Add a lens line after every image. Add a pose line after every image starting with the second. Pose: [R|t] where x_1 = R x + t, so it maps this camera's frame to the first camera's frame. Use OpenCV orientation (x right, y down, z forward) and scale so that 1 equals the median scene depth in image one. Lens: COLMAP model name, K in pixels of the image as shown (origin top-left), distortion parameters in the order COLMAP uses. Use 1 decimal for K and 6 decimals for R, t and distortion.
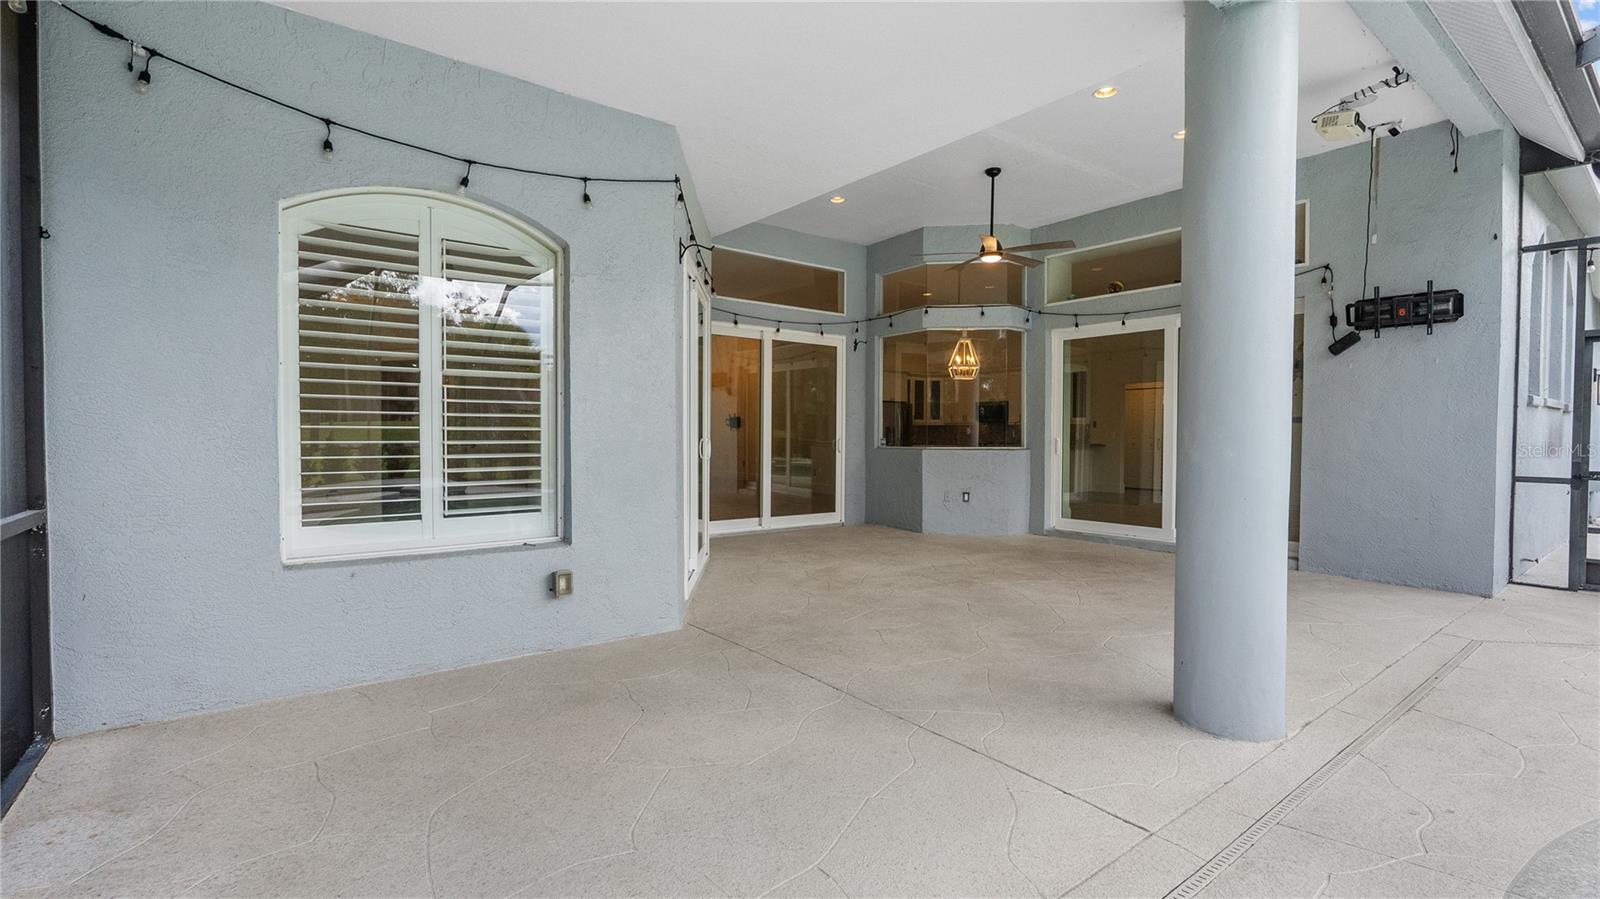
lens RADIAL K [[708.4, 0, 800.0], [0, 708.4, 449.5], [0, 0, 1]] dist [-0.001845, 0.000689]
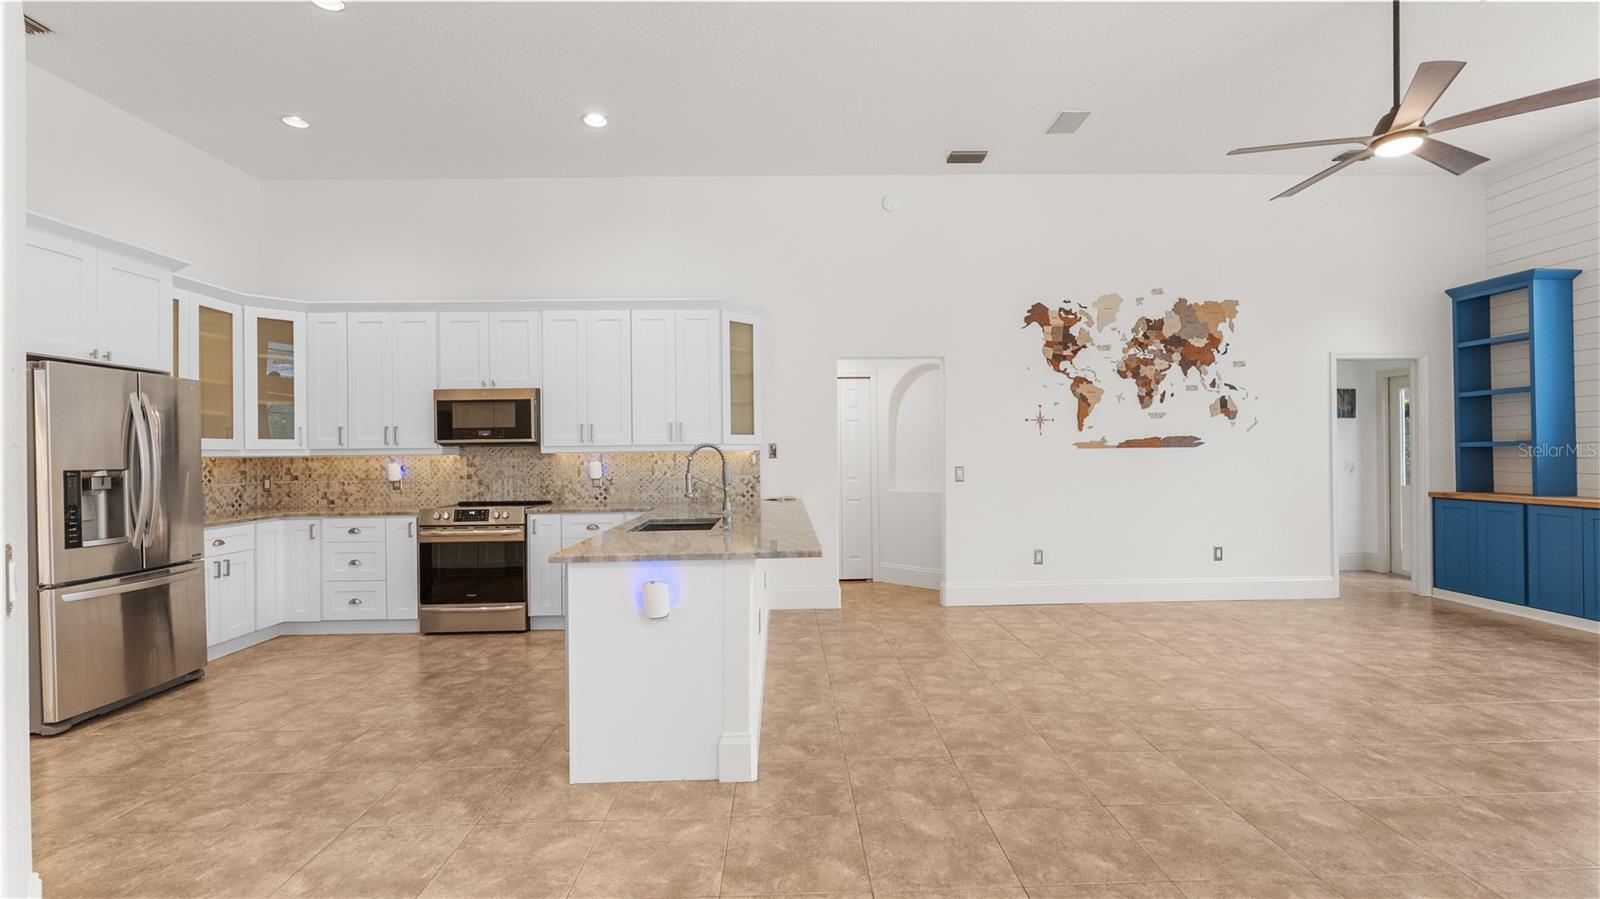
lens RADIAL K [[703.9, 0, 803.6], [0, 703.9, 449.3], [0, 0, 1]] dist [-0.008992, 0.002124]
pose [[0.581054, -0.003637, 0.813857, 0.126751], [0.026981, 0.999526, -0.014797, -0.047533], [-0.813418, 0.030556, 0.580877, 1.108648]]
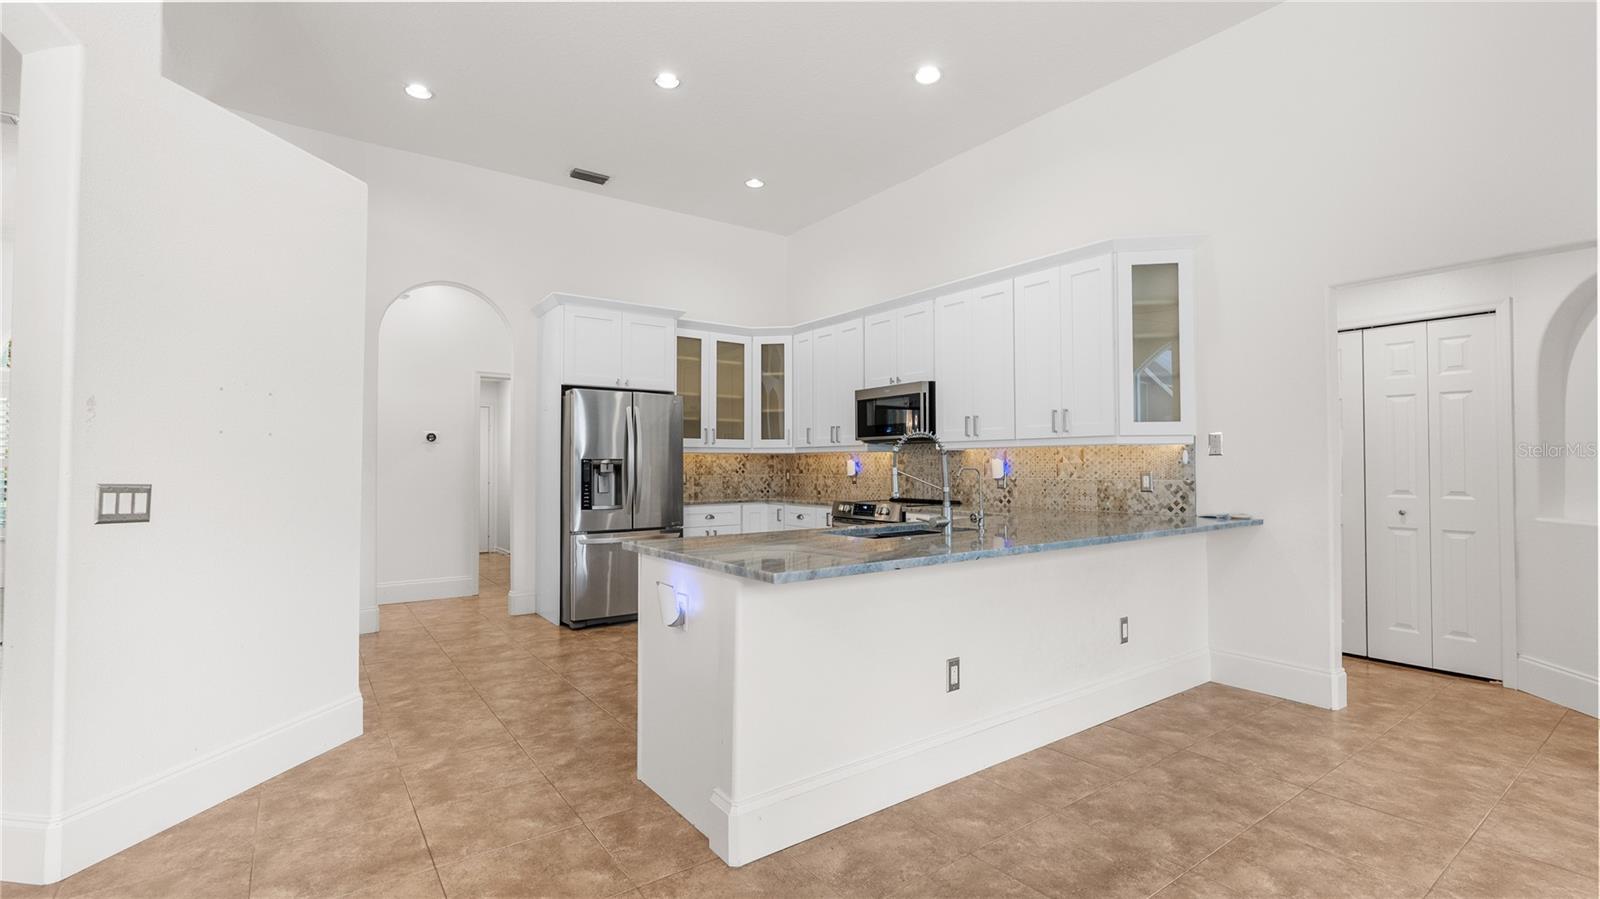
lens RADIAL K [[703.9, 0, 803.6], [0, 703.9, 449.3], [0, 0, 1]] dist [-0.008992, 0.002124]
pose [[0.999815, -0.002333, -0.019078, 0.388304], [0.001554, 0.999169, -0.040741, -0.036412], [0.019157, 0.040704, 0.998988, 1.072671]]
